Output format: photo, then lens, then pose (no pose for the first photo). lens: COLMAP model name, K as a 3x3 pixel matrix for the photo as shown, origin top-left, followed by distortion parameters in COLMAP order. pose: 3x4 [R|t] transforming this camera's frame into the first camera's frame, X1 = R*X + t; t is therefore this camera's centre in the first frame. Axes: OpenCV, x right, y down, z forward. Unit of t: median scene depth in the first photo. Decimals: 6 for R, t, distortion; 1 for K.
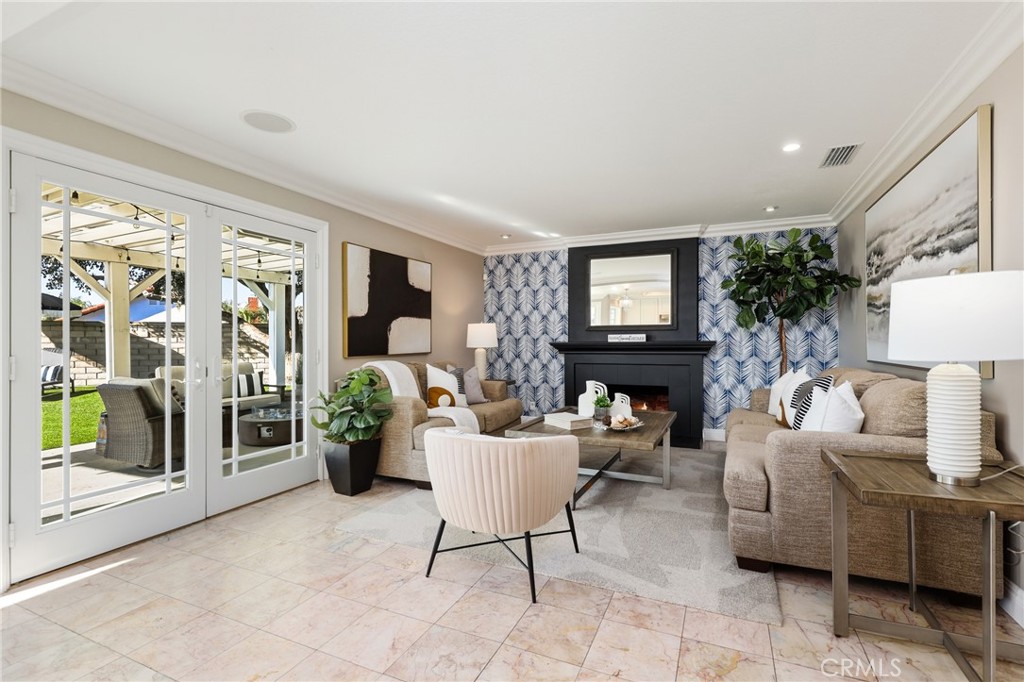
lens RADIAL K [[462.8, 0, 517.7], [0, 462.8, 345.5], [0, 0, 1]] dist [0.000063, -0.000070]
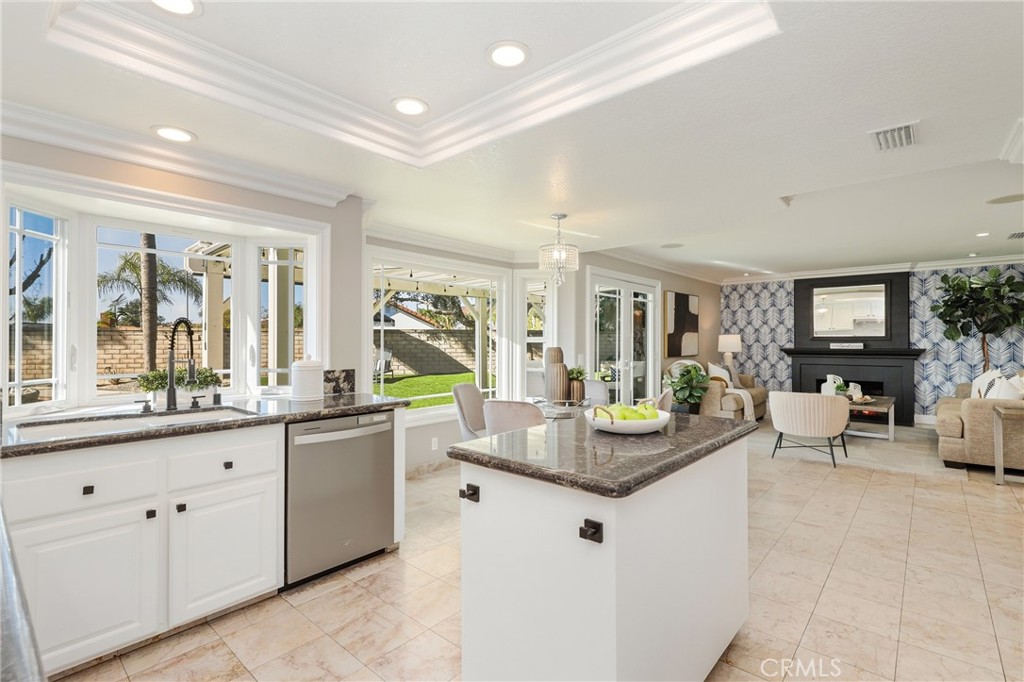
lens RADIAL K [[462.8, 0, 525.1], [0, 462.8, 337.4], [0, 0, 1]] dist [0.000063, -0.000070]
pose [[0.956316, 0.000433, -0.292333, -0.320012], [-0.005547, 0.999846, -0.016665, -0.015363], [0.292281, 0.017558, 0.956171, -0.687598]]
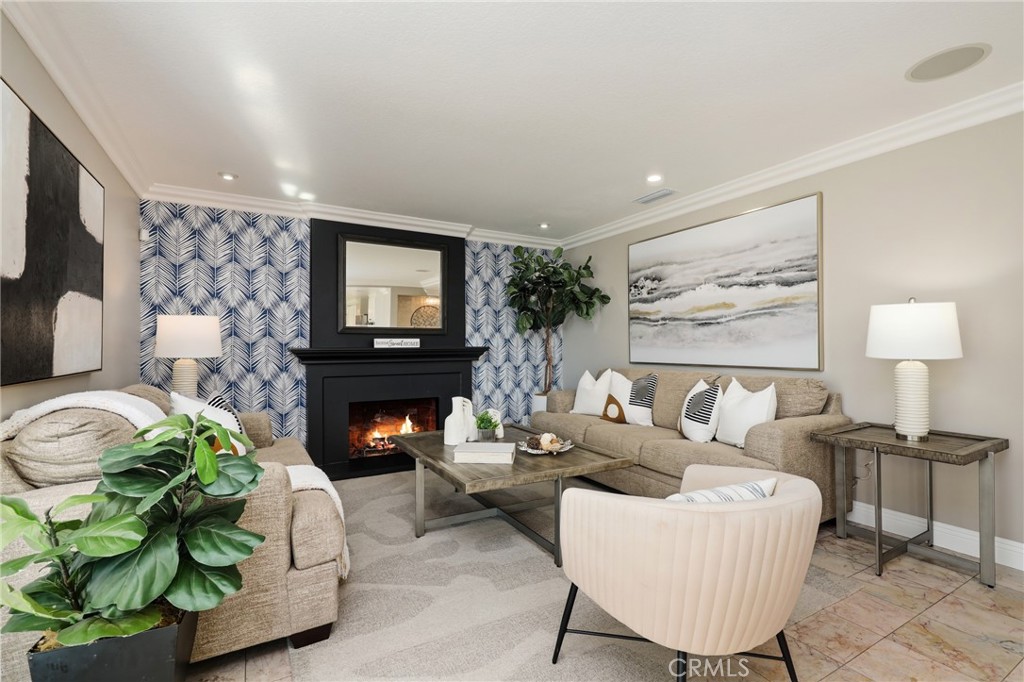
lens RADIAL K [[462.8, 0, 513.9], [0, 462.8, 345.9], [0, 0, 1]] dist [0.000063, -0.000070]
pose [[0.591428, 0.003781, 0.806349, -0.364162], [0.007757, 0.999916, -0.010378, -0.000910], [-0.806320, 0.012393, 0.591350, 0.404276]]
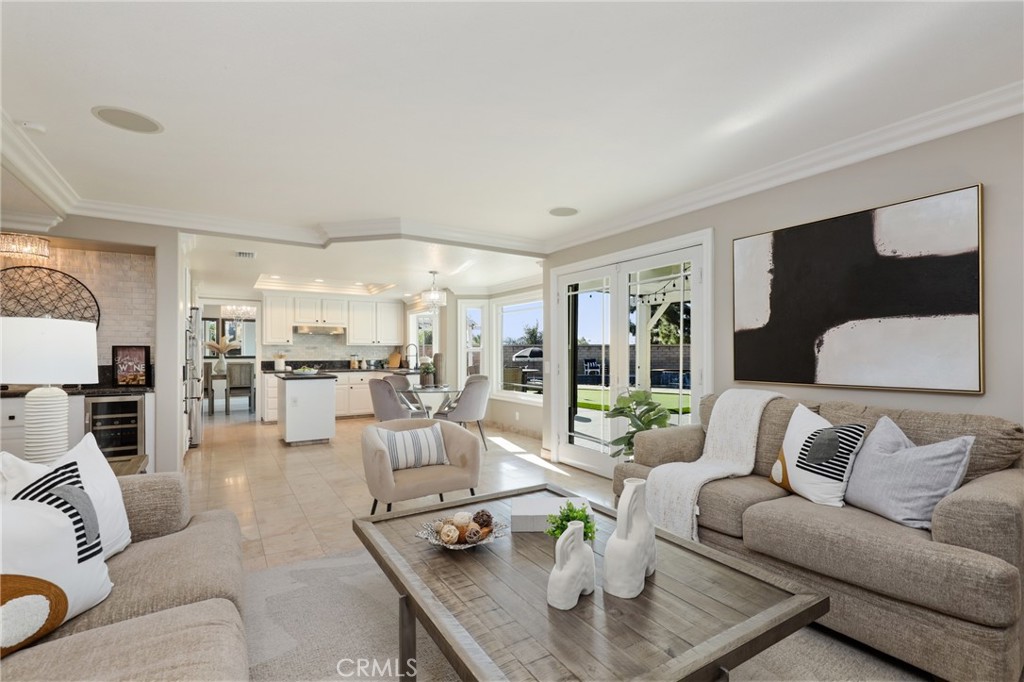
lens RADIAL K [[462.8, 0, 512.3], [0, 462.8, 346.5], [0, 0, 1]] dist [0.000063, -0.000070]
pose [[-0.550085, -0.002783, -0.835104, 0.460399], [-0.004913, 0.999988, -0.000097, -0.027984], [0.835094, 0.004049, -0.550092, 0.979276]]
